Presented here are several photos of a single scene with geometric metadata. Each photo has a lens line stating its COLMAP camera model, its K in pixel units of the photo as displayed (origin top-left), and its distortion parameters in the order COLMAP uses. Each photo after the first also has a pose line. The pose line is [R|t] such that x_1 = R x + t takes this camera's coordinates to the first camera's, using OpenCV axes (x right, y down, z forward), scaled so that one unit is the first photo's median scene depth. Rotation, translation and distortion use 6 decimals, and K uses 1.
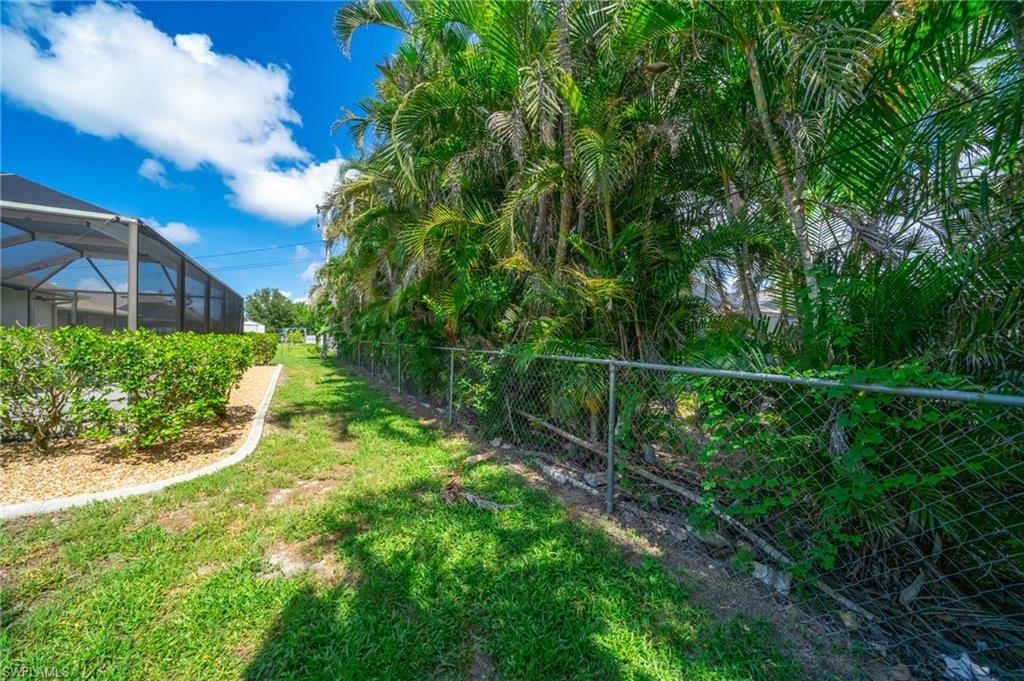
lens RADIAL K [[348.5, 0, 508.2], [0, 348.5, 342.6], [0, 0, 1]] dist [0.000445, 0.000068]
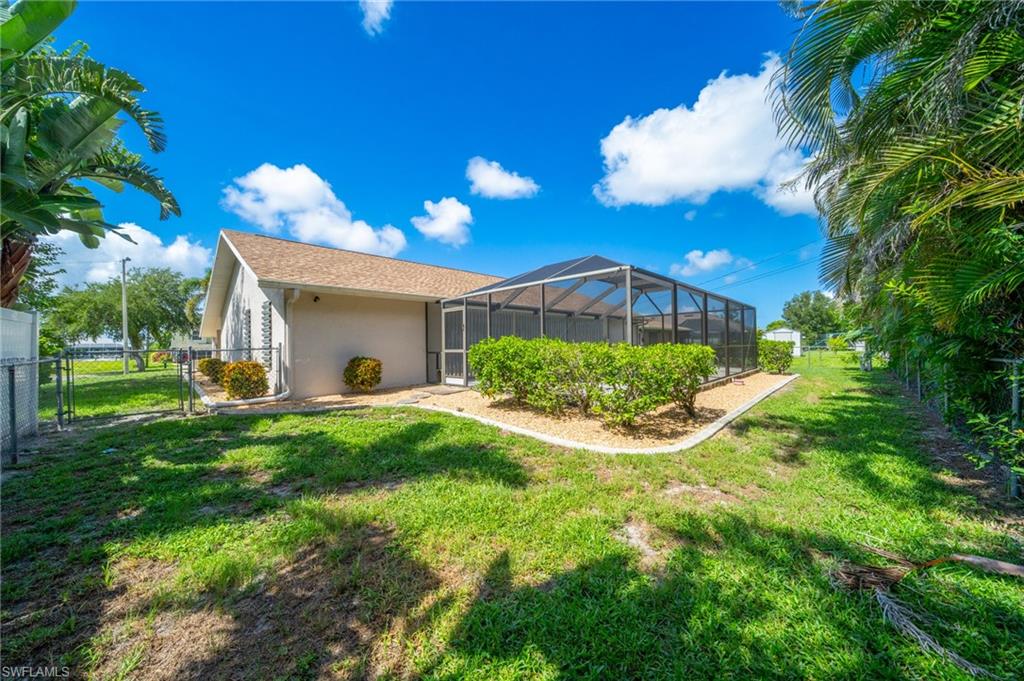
lens RADIAL K [[384.6, 0, 551.0], [0, 384.6, 343.1], [0, 0, 1]] dist [0.000269, 0.000067]
pose [[0.315363, -0.020703, -0.948745, 0.292063], [0.003278, 0.999780, -0.020727, -0.002647], [0.948966, 0.003427, 0.315361, 0.165321]]
